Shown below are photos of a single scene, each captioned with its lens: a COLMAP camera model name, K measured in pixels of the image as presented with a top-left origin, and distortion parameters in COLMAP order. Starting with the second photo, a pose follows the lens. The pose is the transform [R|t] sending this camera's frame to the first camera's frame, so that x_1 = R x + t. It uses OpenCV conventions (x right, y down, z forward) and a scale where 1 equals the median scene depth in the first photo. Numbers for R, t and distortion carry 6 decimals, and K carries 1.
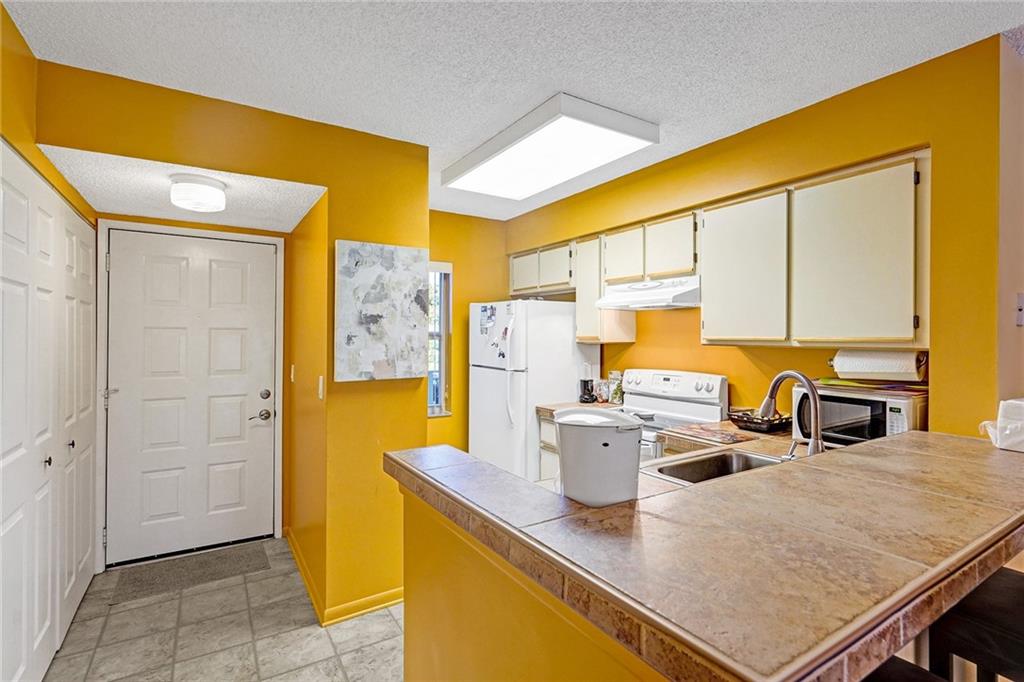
lens RADIAL K [[485.2, 0, 513.5], [0, 485.2, 335.5], [0, 0, 1]] dist [-0.003861, -0.000375]
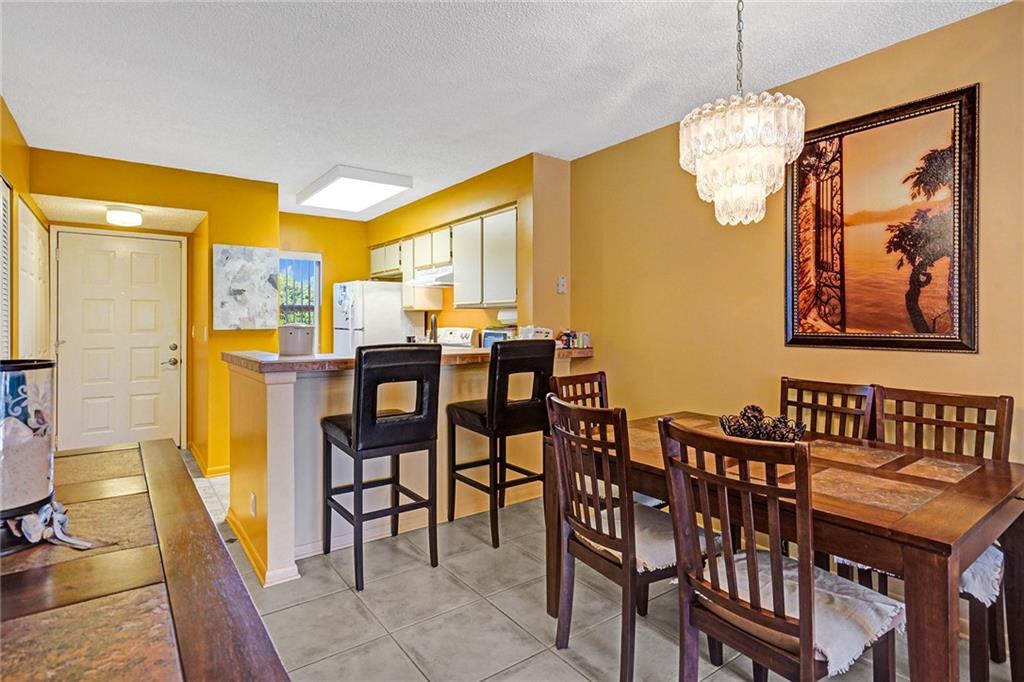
lens RADIAL K [[524.2, 0, 516.5], [0, 524.2, 319.9], [0, 0, 1]] dist [0.010273, 0.000123]
pose [[0.997015, -0.005901, 0.076988, 0.483065], [0.005944, 0.999982, -0.000331, 0.063167], [-0.076985, 0.000787, 0.997032, -0.799025]]
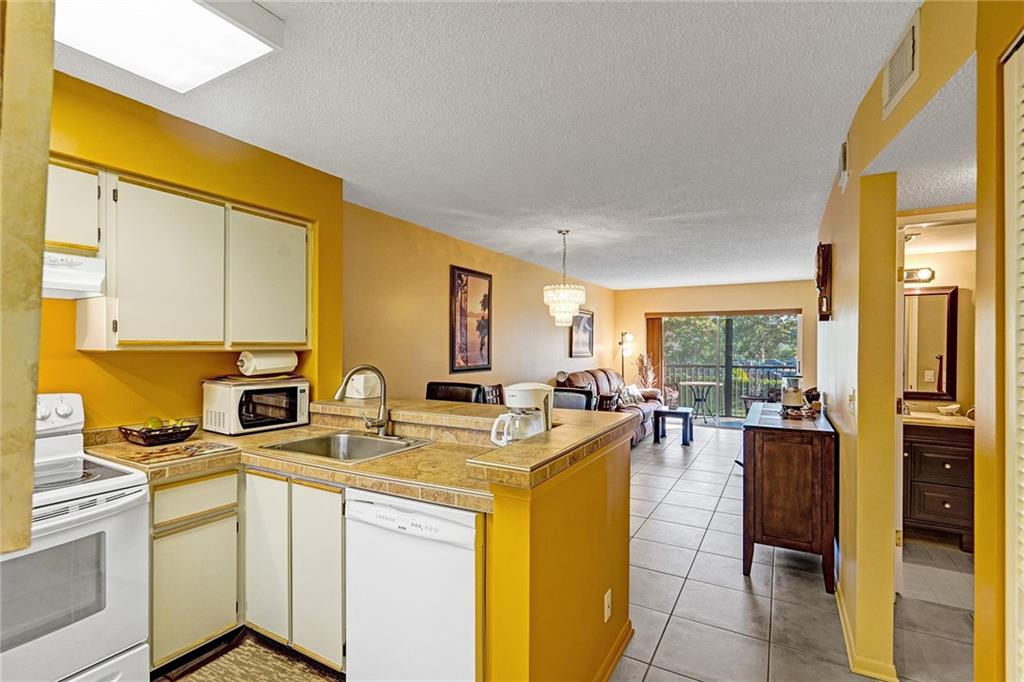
lens RADIAL K [[480.4, 0, 506.8], [0, 480.4, 344.7], [0, 0, 1]] dist [0.000165, -0.000030]
pose [[-0.465346, -0.003752, 0.885121, -0.581998], [-0.003987, 0.999990, 0.002142, 0.004210], [-0.885120, -0.002532, -0.465356, 0.814151]]
